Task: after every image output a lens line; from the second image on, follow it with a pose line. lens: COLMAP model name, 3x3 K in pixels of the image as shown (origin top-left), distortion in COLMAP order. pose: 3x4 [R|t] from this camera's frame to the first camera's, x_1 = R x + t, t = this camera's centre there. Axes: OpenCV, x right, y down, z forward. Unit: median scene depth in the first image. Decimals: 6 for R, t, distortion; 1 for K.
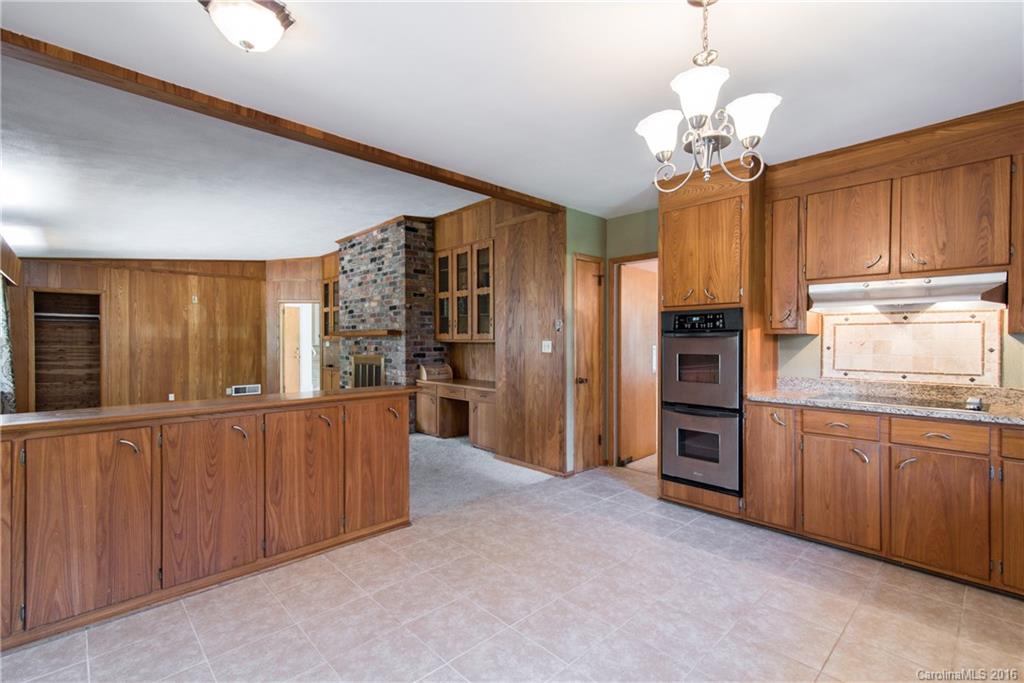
lens RADIAL K [[465.1, 0, 503.5], [0, 465.1, 347.0], [0, 0, 1]] dist [0.010739, 0.000110]
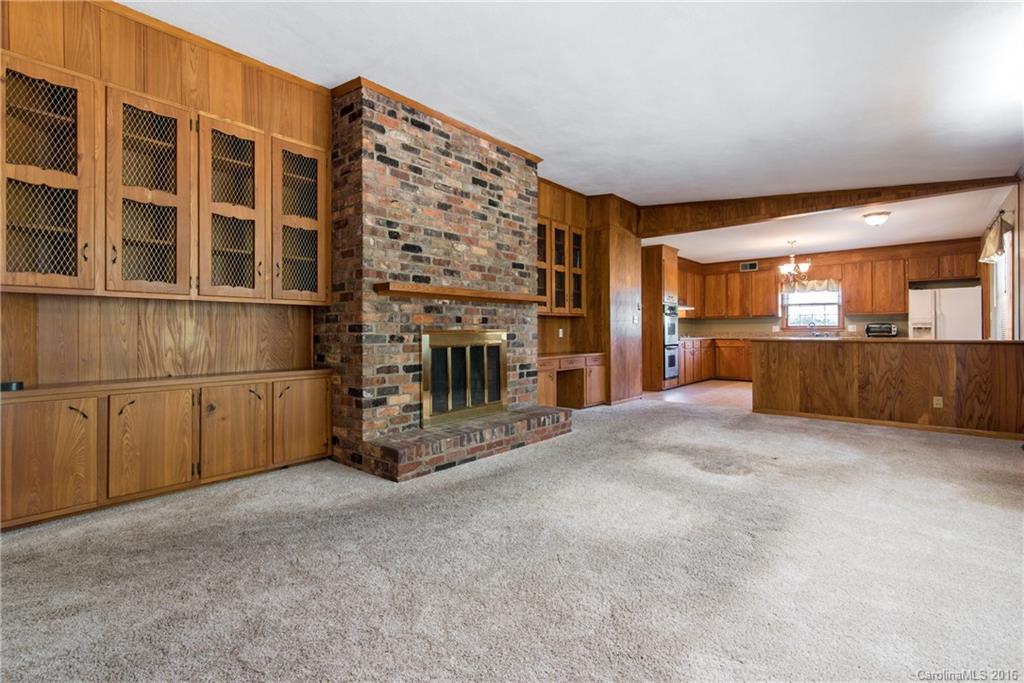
lens RADIAL K [[465.1, 0, 507.5], [0, 465.1, 332.0], [0, 0, 1]] dist [0.010739, 0.000110]
pose [[-0.107127, -0.003196, 0.994240, -1.108654], [0.014756, 0.999880, 0.004804, 0.021248], [-0.994136, 0.015185, -0.107067, 1.238514]]
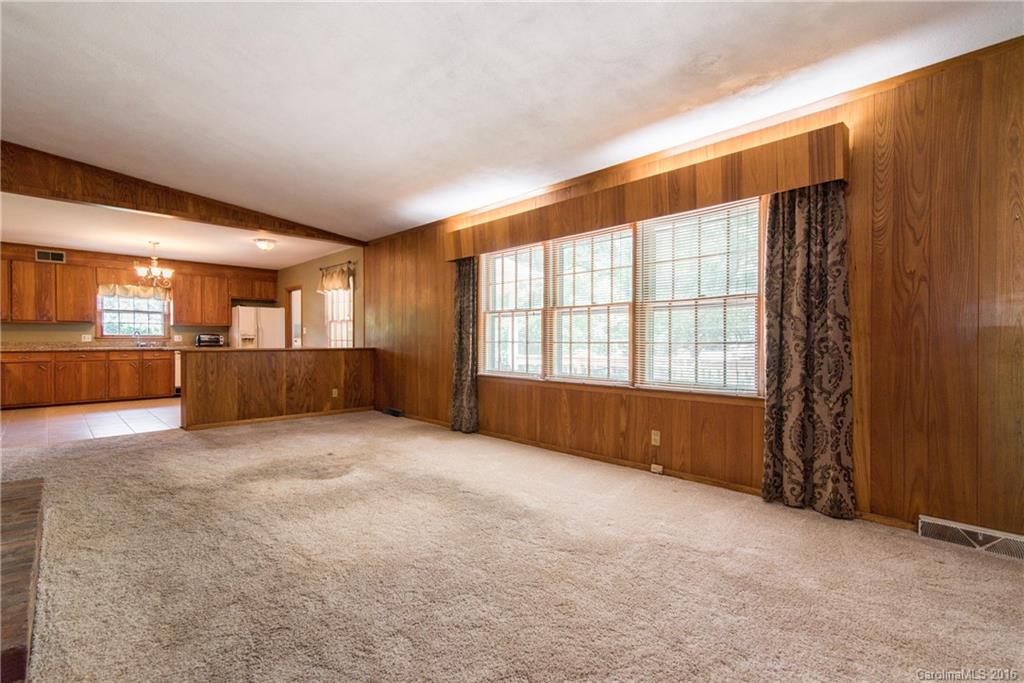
lens RADIAL K [[465.1, 0, 512.3], [0, 465.1, 346.1], [0, 0, 1]] dist [0.010739, 0.000110]
pose [[-0.999367, -0.002746, -0.035472, -0.760903], [-0.003538, 0.999746, 0.022278, 0.019873], [0.035402, 0.022389, -0.999122, 1.533210]]
